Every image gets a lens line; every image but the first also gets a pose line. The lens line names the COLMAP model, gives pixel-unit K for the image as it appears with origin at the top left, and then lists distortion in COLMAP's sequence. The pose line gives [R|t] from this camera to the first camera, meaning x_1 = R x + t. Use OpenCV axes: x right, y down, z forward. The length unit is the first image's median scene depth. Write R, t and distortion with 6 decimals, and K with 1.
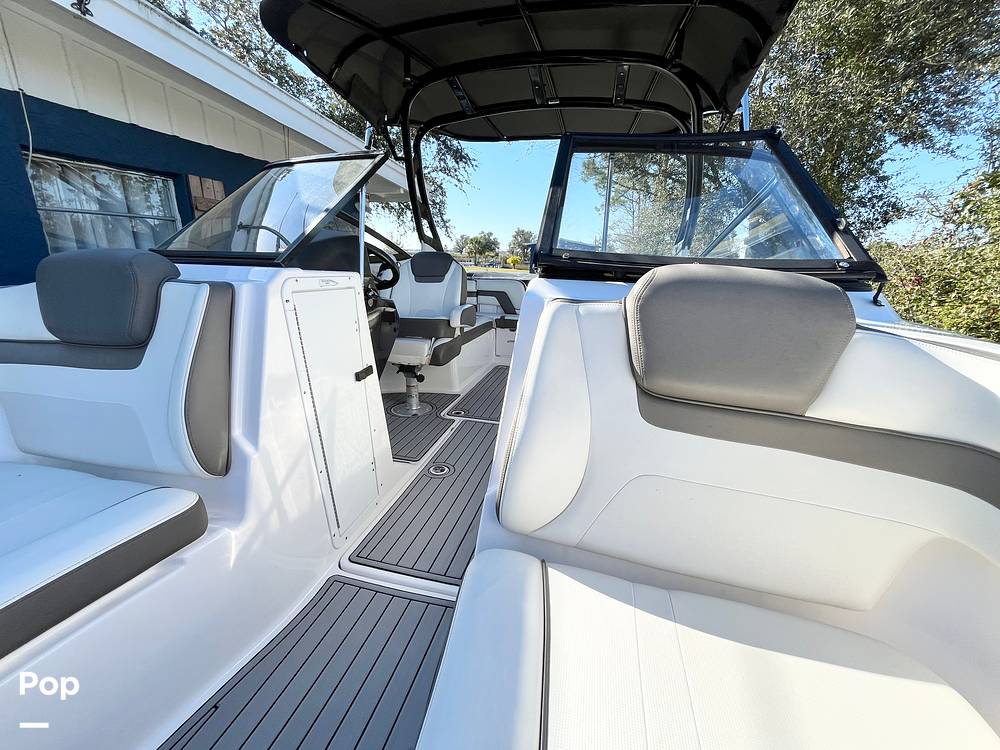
lens RADIAL K [[404.7, 0, 501.0], [0, 404.7, 377.3], [0, 0, 1]] dist [-0.010852, -0.000014]
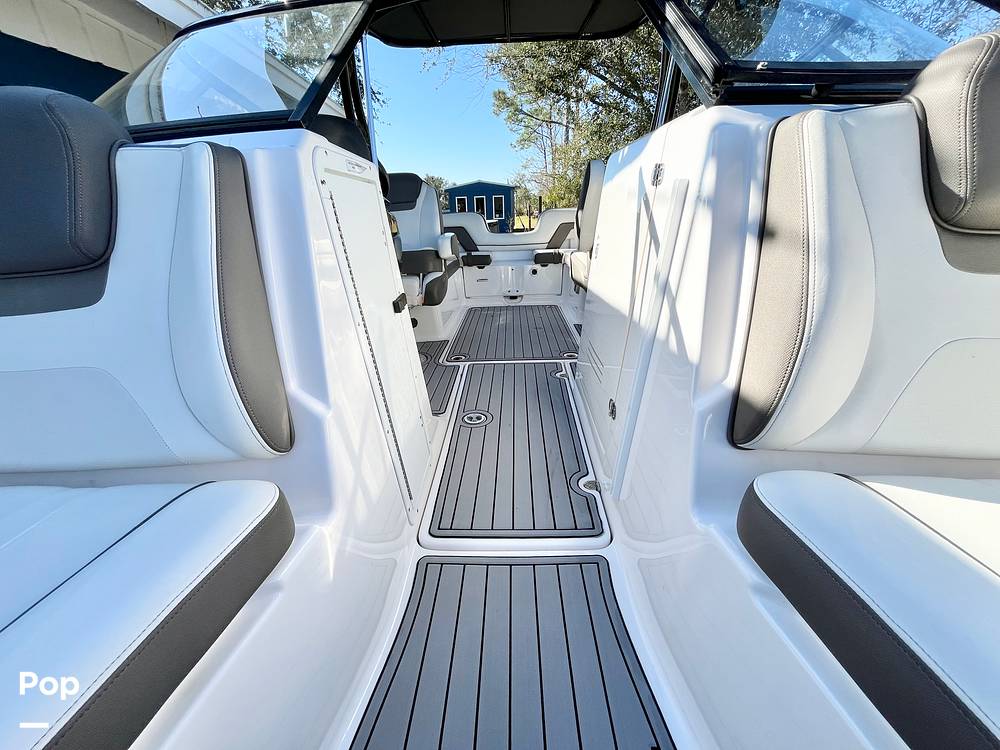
lens RADIAL K [[402.9, 0, 499.2], [0, 402.9, 379.0], [0, 0, 1]] dist [-0.006205, -0.000113]
pose [[0.978202, -0.139996, 0.153370, -0.182955], [0.120937, 0.984467, 0.127278, 0.035815], [-0.168806, -0.105956, 0.979938, 0.129204]]
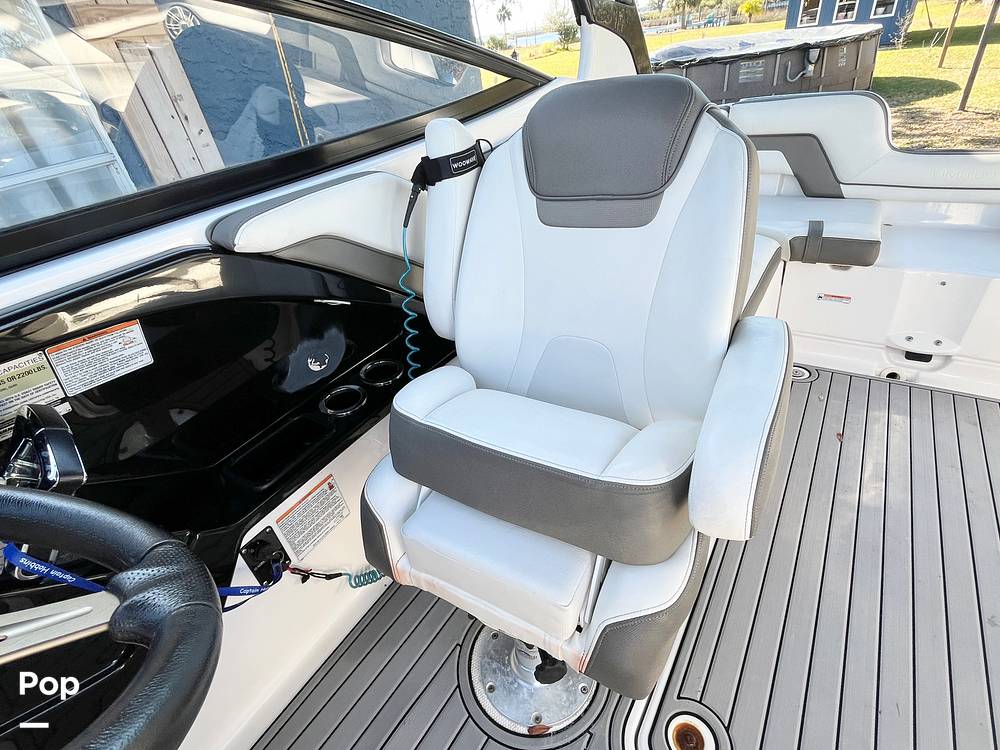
lens RADIAL K [[493.3, 0, 496.7], [0, 493.3, 377.4], [0, 0, 1]] dist [-0.003441, 0.000219]
pose [[0.924398, 0.071661, -0.374637, -0.137846], [0.053421, 0.948188, 0.313186, -0.300944], [0.377670, -0.309522, 0.872675, 0.837150]]
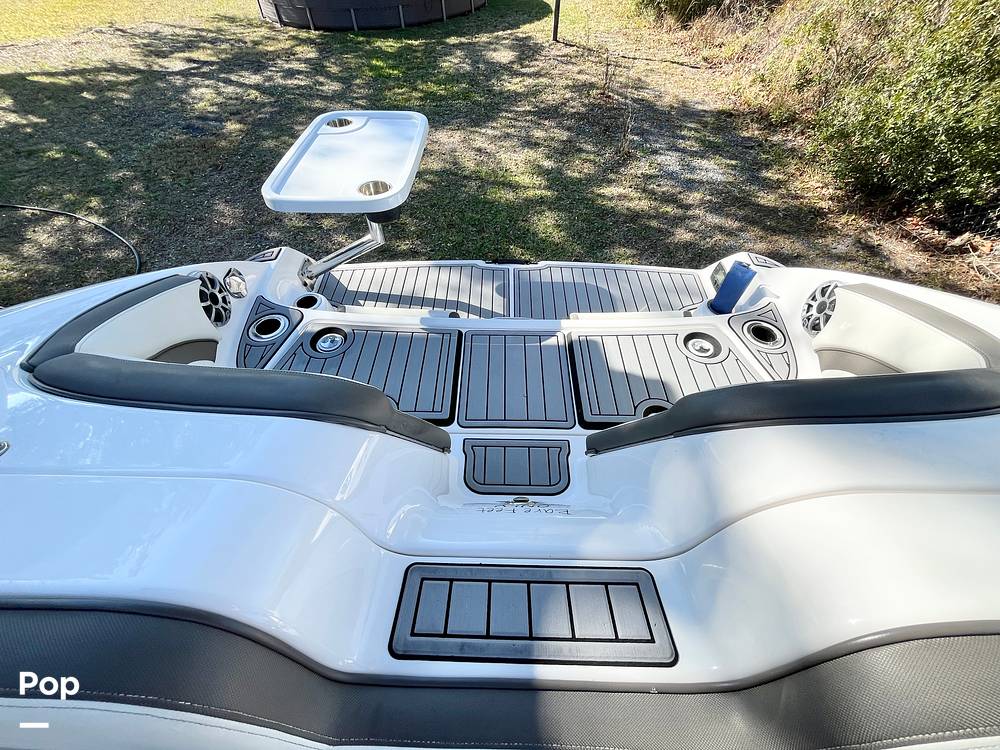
lens RADIAL K [[398.6, 0, 502.9], [0, 398.6, 371.8], [0, 0, 1]] dist [-0.003008, -0.000632]
pose [[0.975583, -0.189145, 0.111632, 0.231832], [0.089073, 0.805333, 0.586093, -0.612190], [-0.200758, -0.561839, 0.802517, 1.829540]]
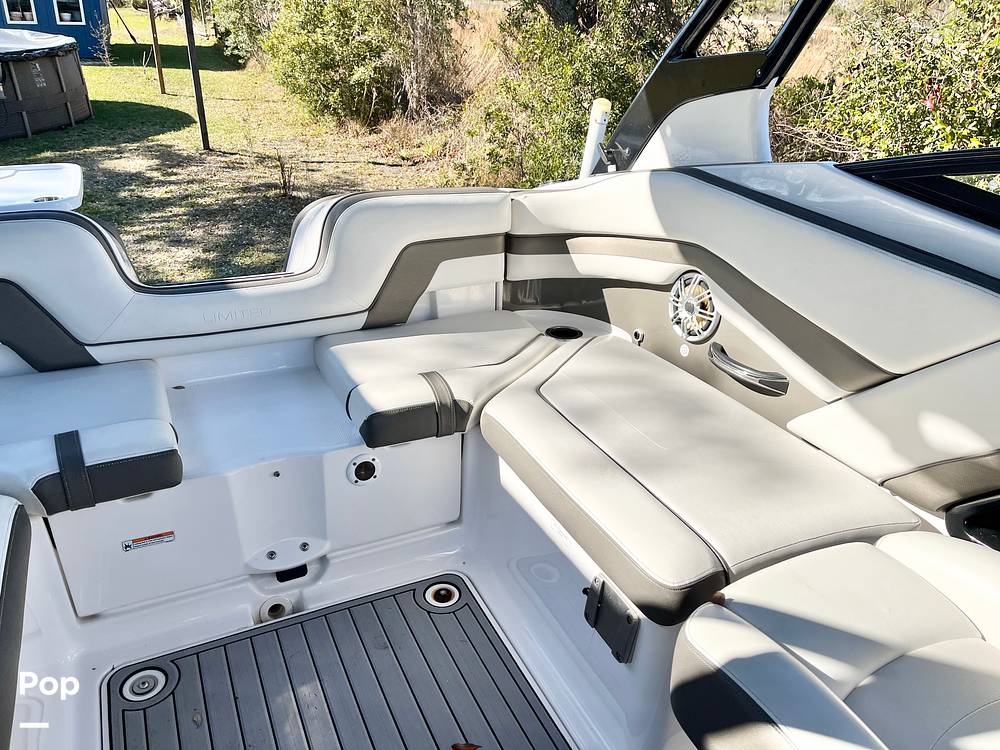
lens RADIAL K [[753.6, 0, 503.5], [0, 753.6, 371.1], [0, 0, 1]] dist [0.072749, -0.107467]
pose [[0.779344, -0.276320, 0.562379, -0.048423], [0.159554, 0.955443, 0.248338, -0.423038], [-0.605941, -0.103811, 0.788707, 0.993133]]
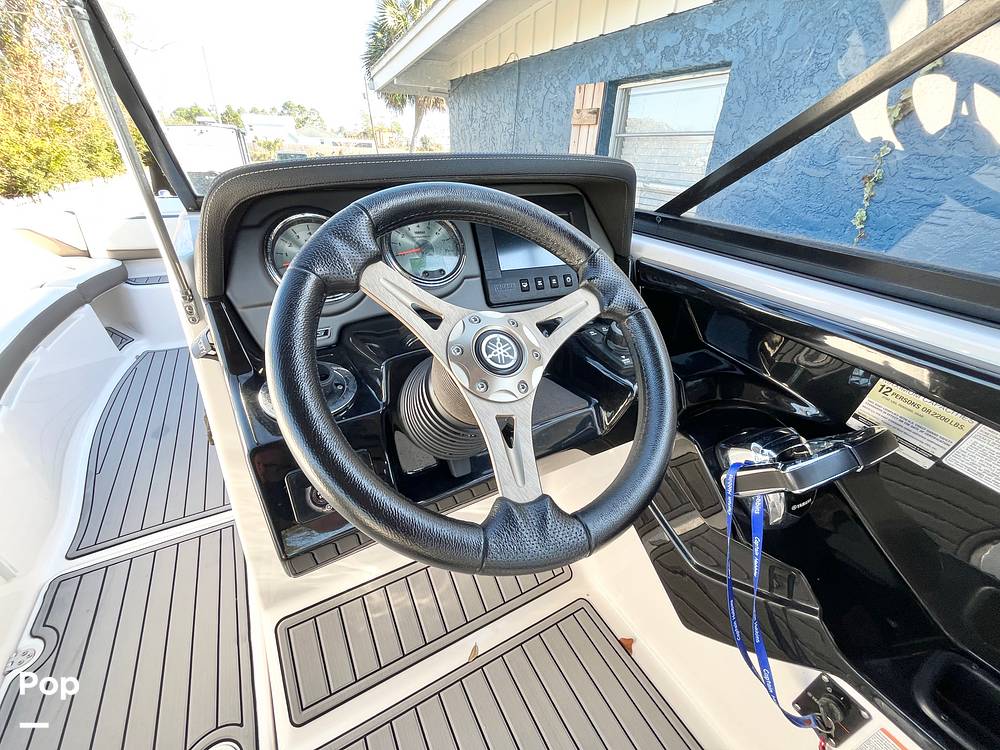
lens RADIAL K [[403.8, 0, 496.2], [0, 403.8, 376.0], [0, 0, 1]] dist [-0.002463, 0.000007]
pose [[-0.736773, 0.287292, -0.612070, -0.190524], [-0.244300, 0.730975, 0.637176, -0.328612], [0.630463, 0.618983, -0.468377, 0.924637]]
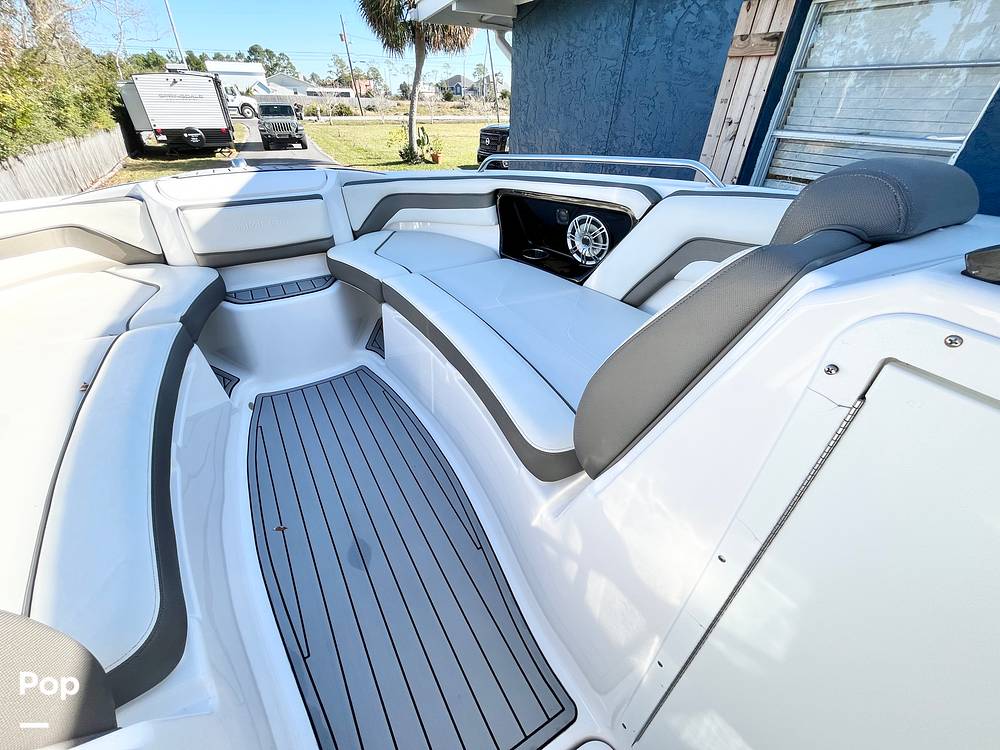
lens RADIAL K [[403.8, 0, 496.2], [0, 403.8, 376.0], [0, 0, 1]] dist [-0.002463, 0.000007]
pose [[-0.714203, 0.365905, -0.596680, -0.073417], [-0.237127, 0.675575, 0.698118, -0.158798], [0.658547, 0.640087, -0.395732, 0.441279]]
